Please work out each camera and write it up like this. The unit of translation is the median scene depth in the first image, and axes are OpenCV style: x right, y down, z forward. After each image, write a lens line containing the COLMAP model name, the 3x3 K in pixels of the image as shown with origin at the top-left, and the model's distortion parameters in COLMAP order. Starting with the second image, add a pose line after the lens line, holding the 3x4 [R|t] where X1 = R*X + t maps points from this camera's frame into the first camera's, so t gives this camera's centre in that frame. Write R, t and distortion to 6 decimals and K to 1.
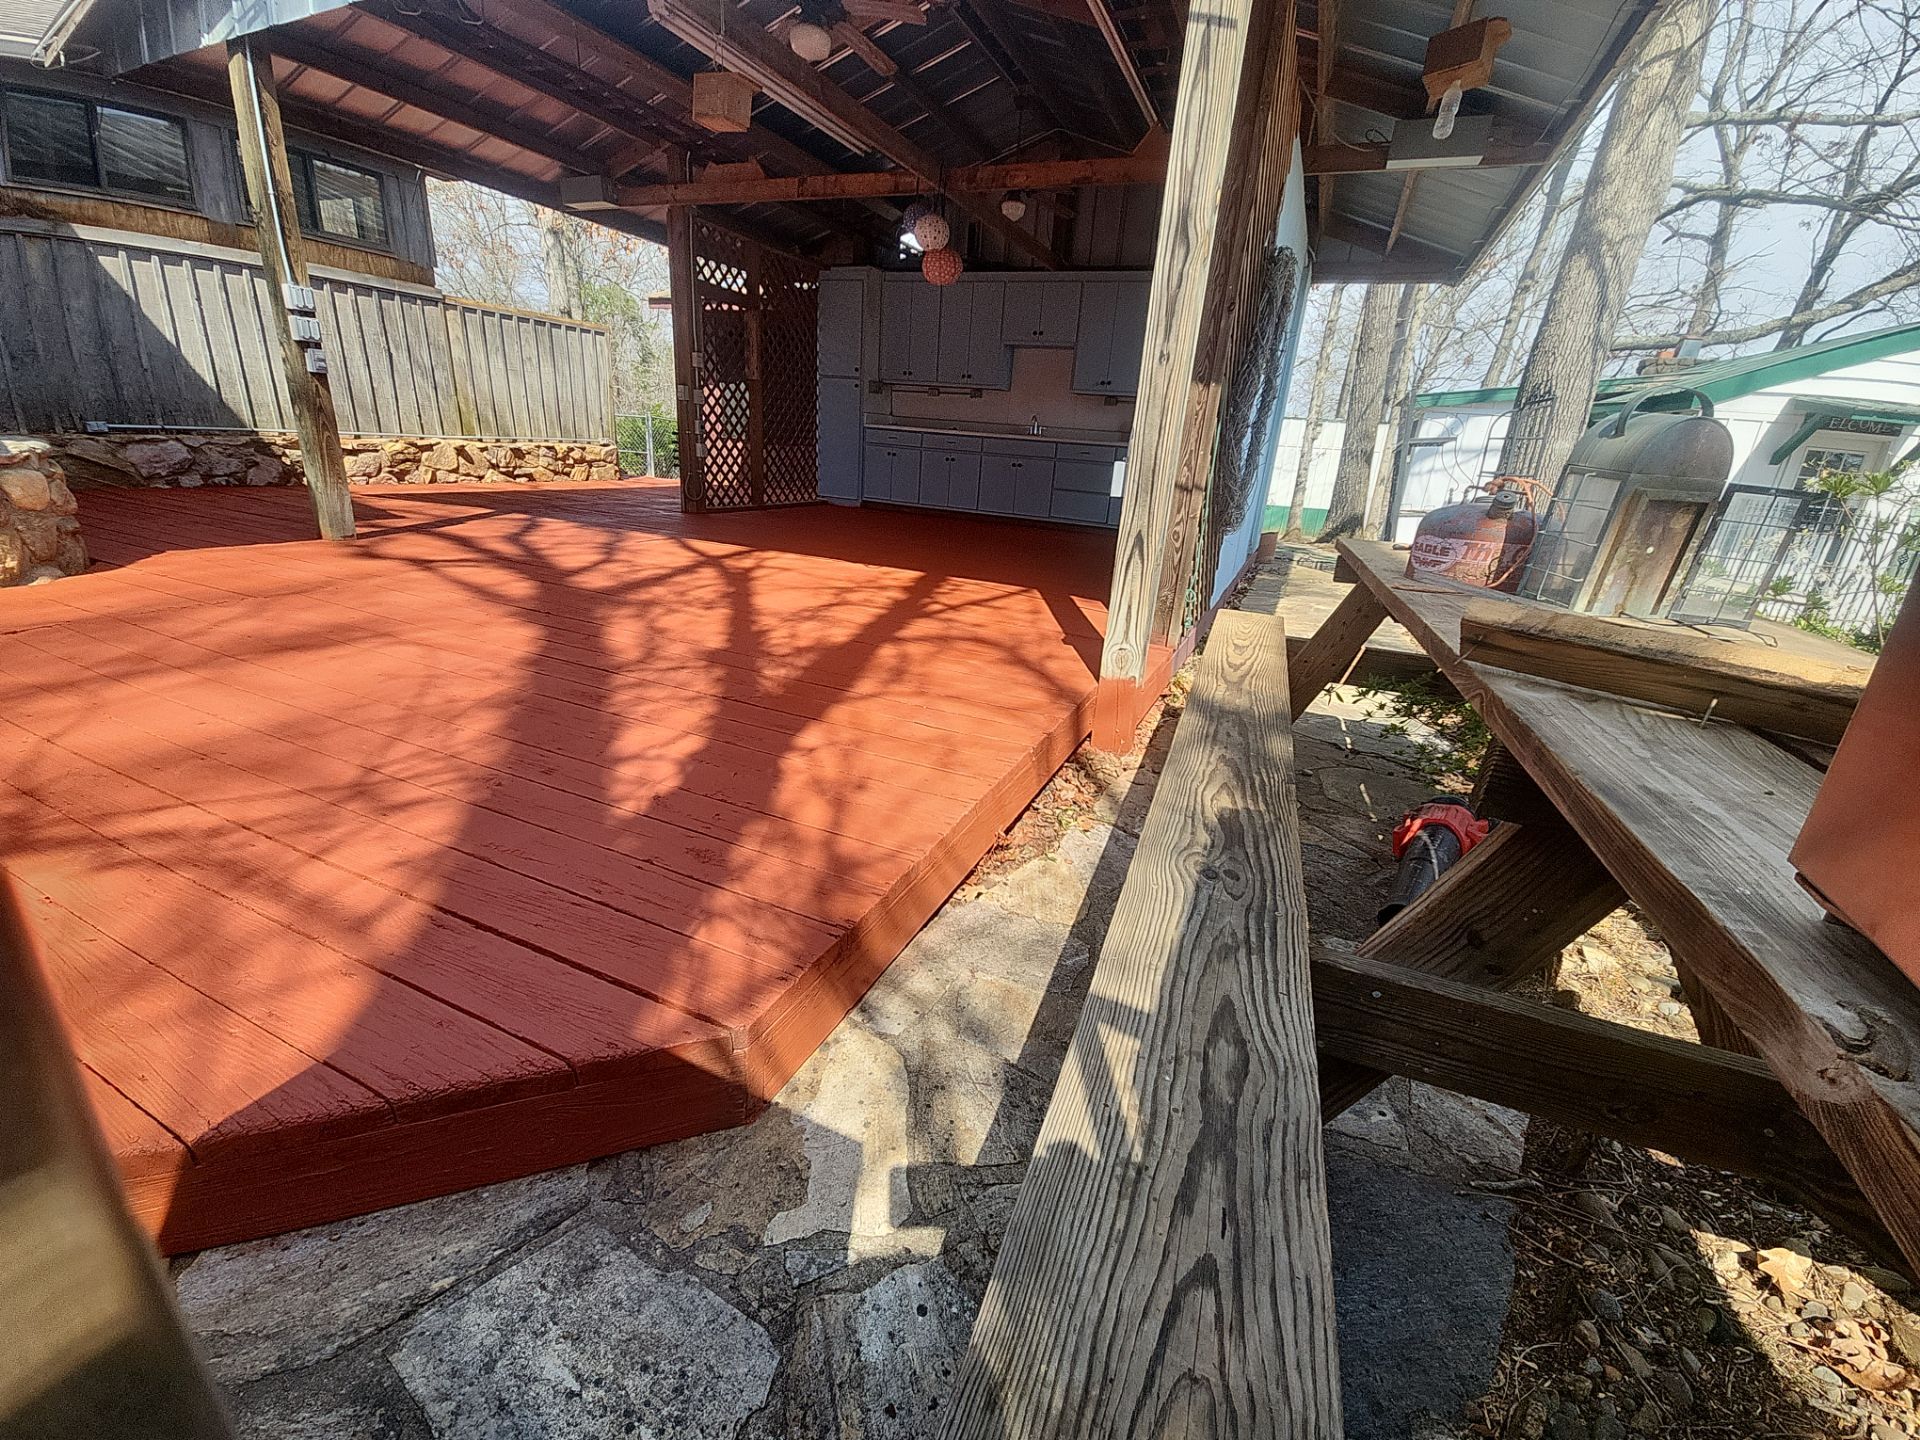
lens RADIAL K [[775.5, 0, 969.4], [0, 775.5, 724.8], [0, 0, 1]] dist [0.008314, -0.006988]
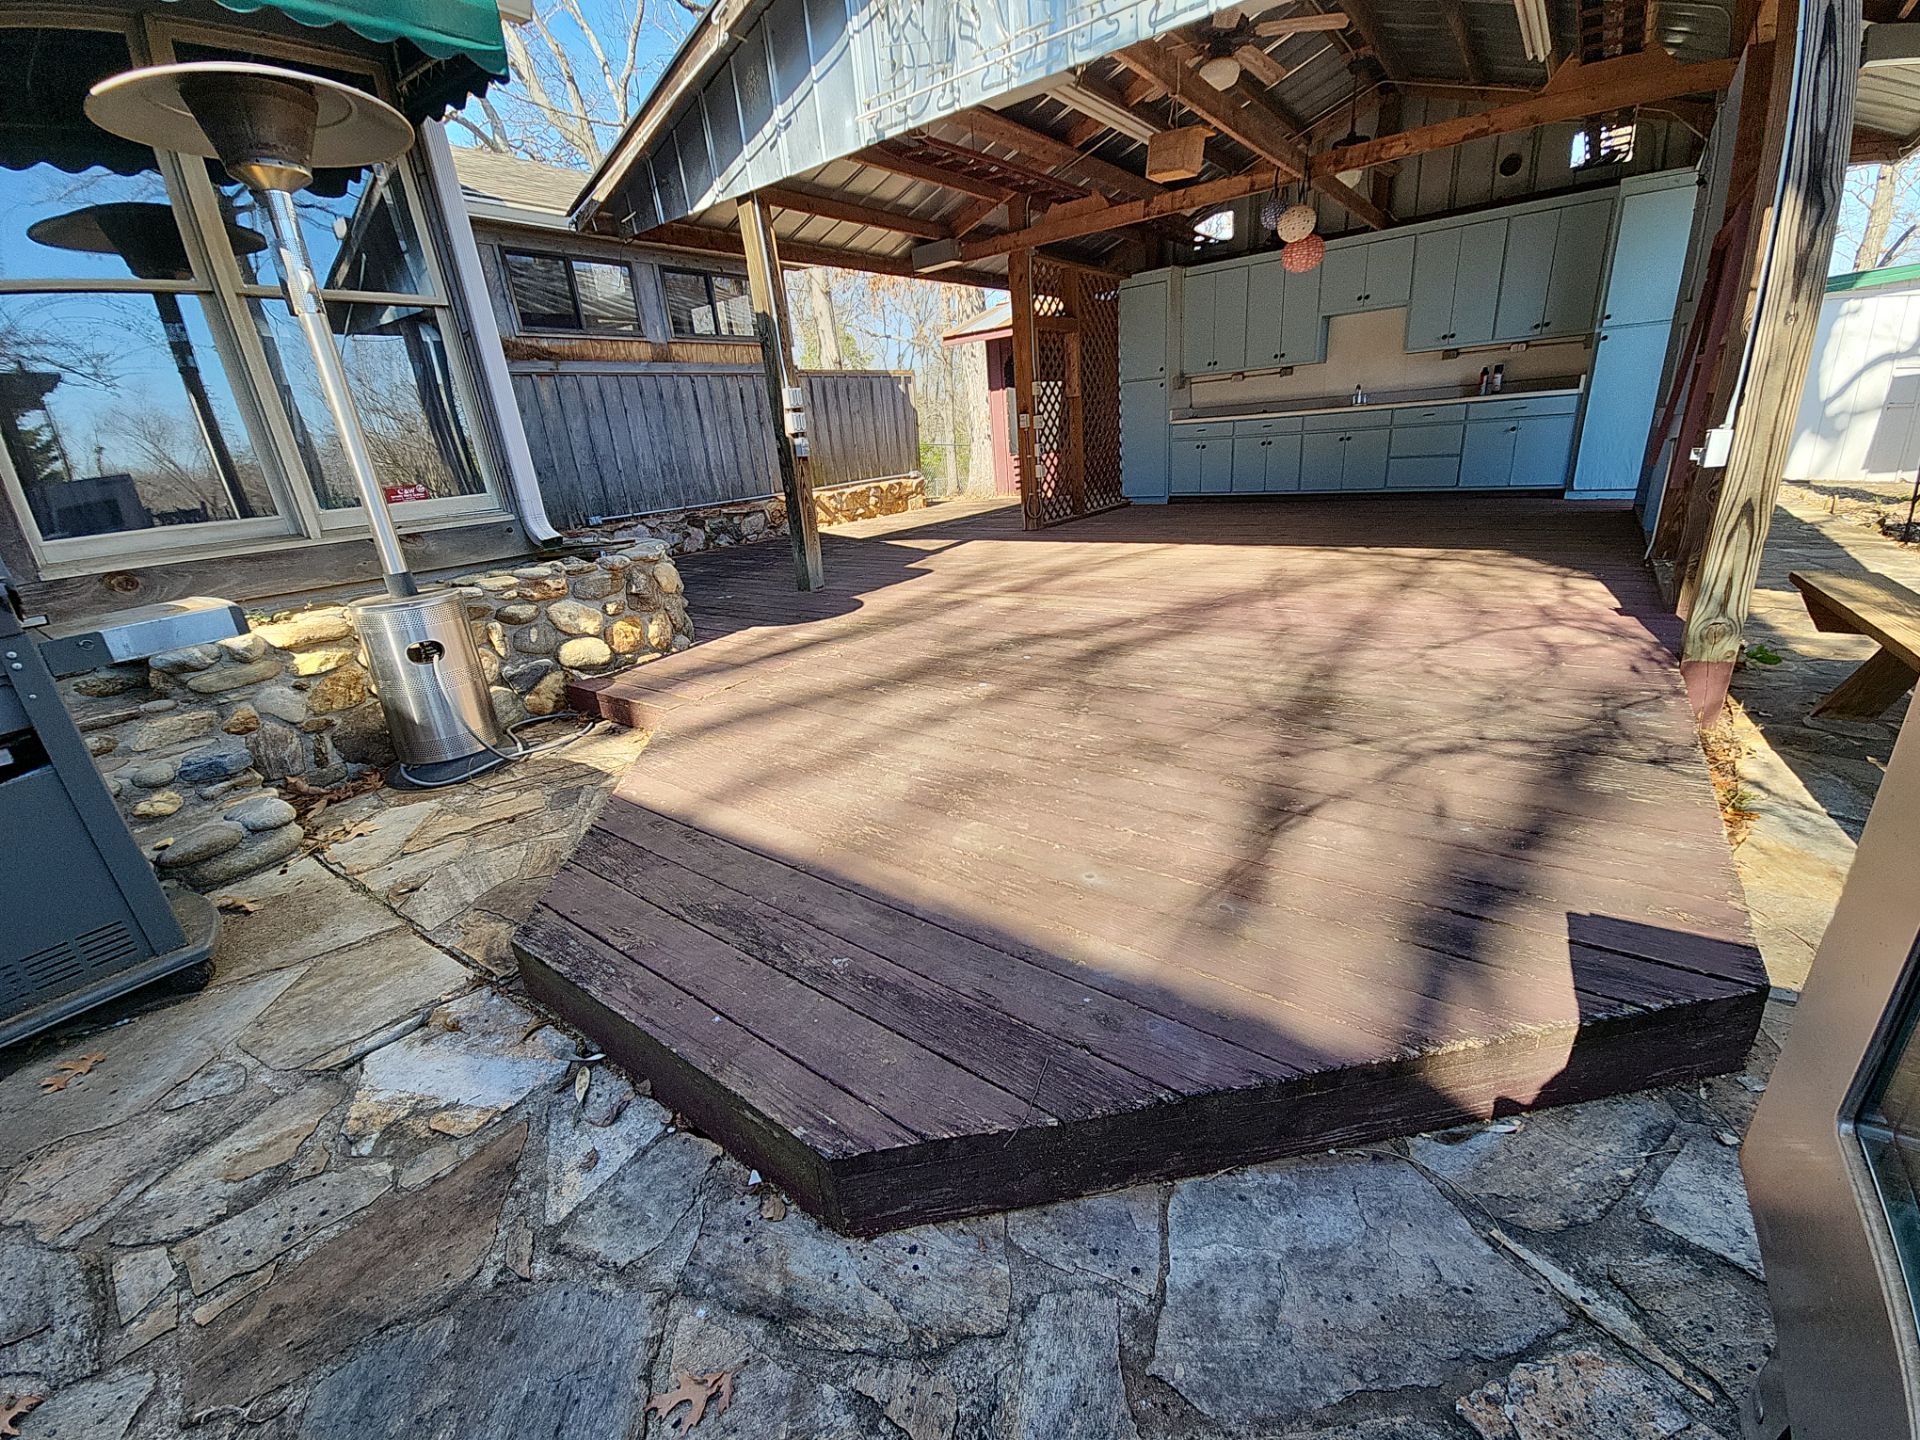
lens RADIAL K [[775.5, 0, 971.8], [0, 775.5, 721.3], [0, 0, 1]] dist [0.008314, -0.006988]
pose [[0.964628, -0.061313, -0.256385, -0.196828], [0.063348, 0.997991, -0.000324, -0.014805], [0.255890, -0.015929, 0.966575, -0.073601]]
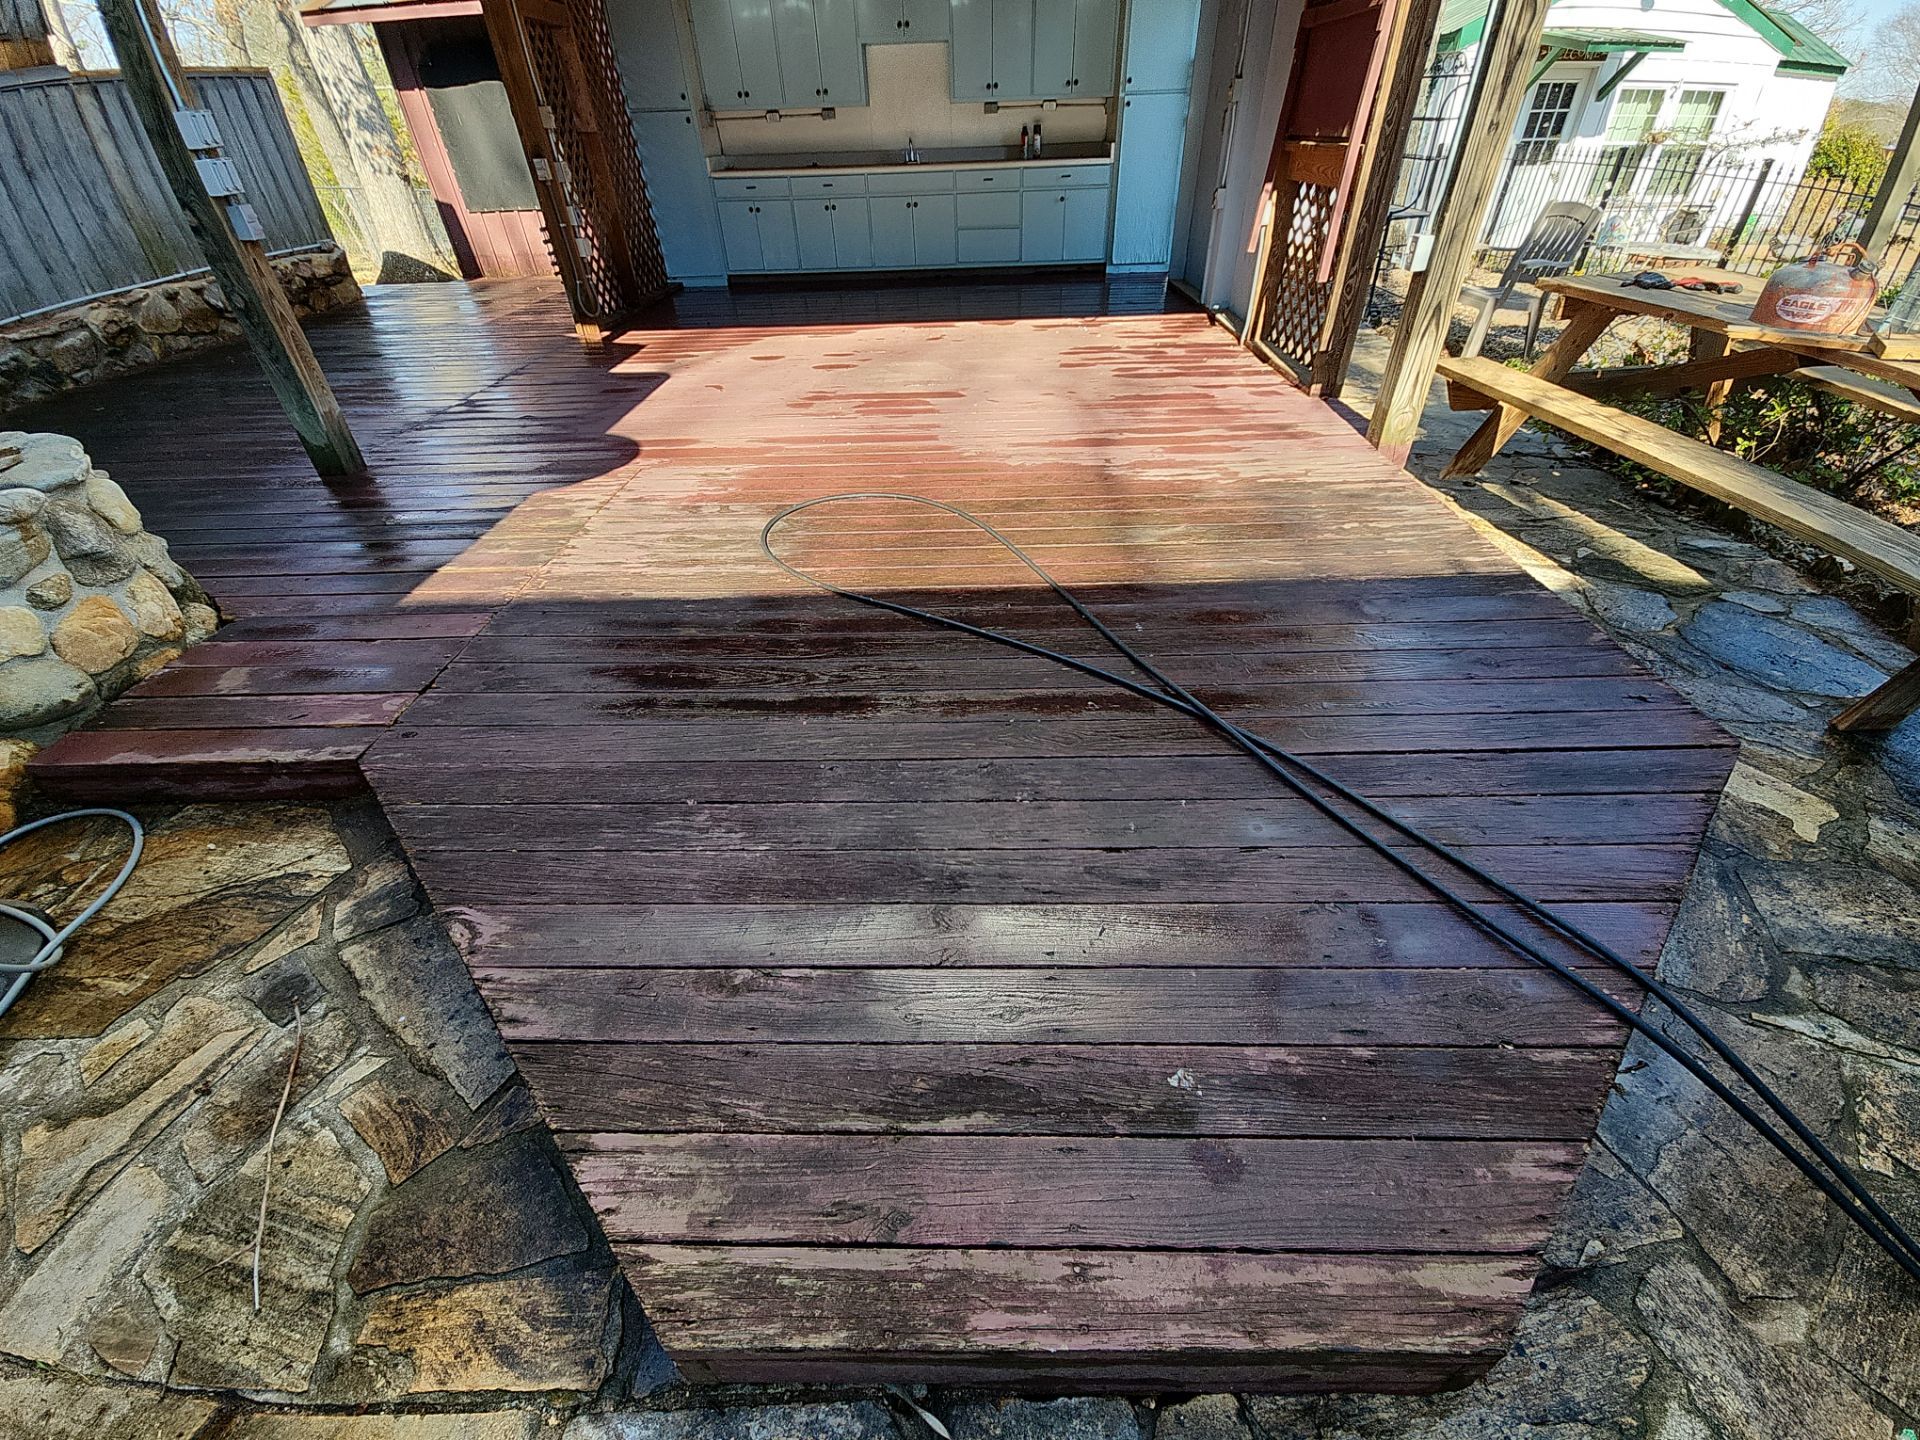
lens RADIAL K [[775.5, 0, 955.7], [0, 775.5, 720.3], [0, 0, 1]] dist [0.008314, -0.006988]
pose [[0.915824, -0.314896, 0.249212, -0.373972], [0.224200, 0.915791, 0.333258, -0.094248], [-0.333168, -0.249333, 0.909303, 0.022464]]
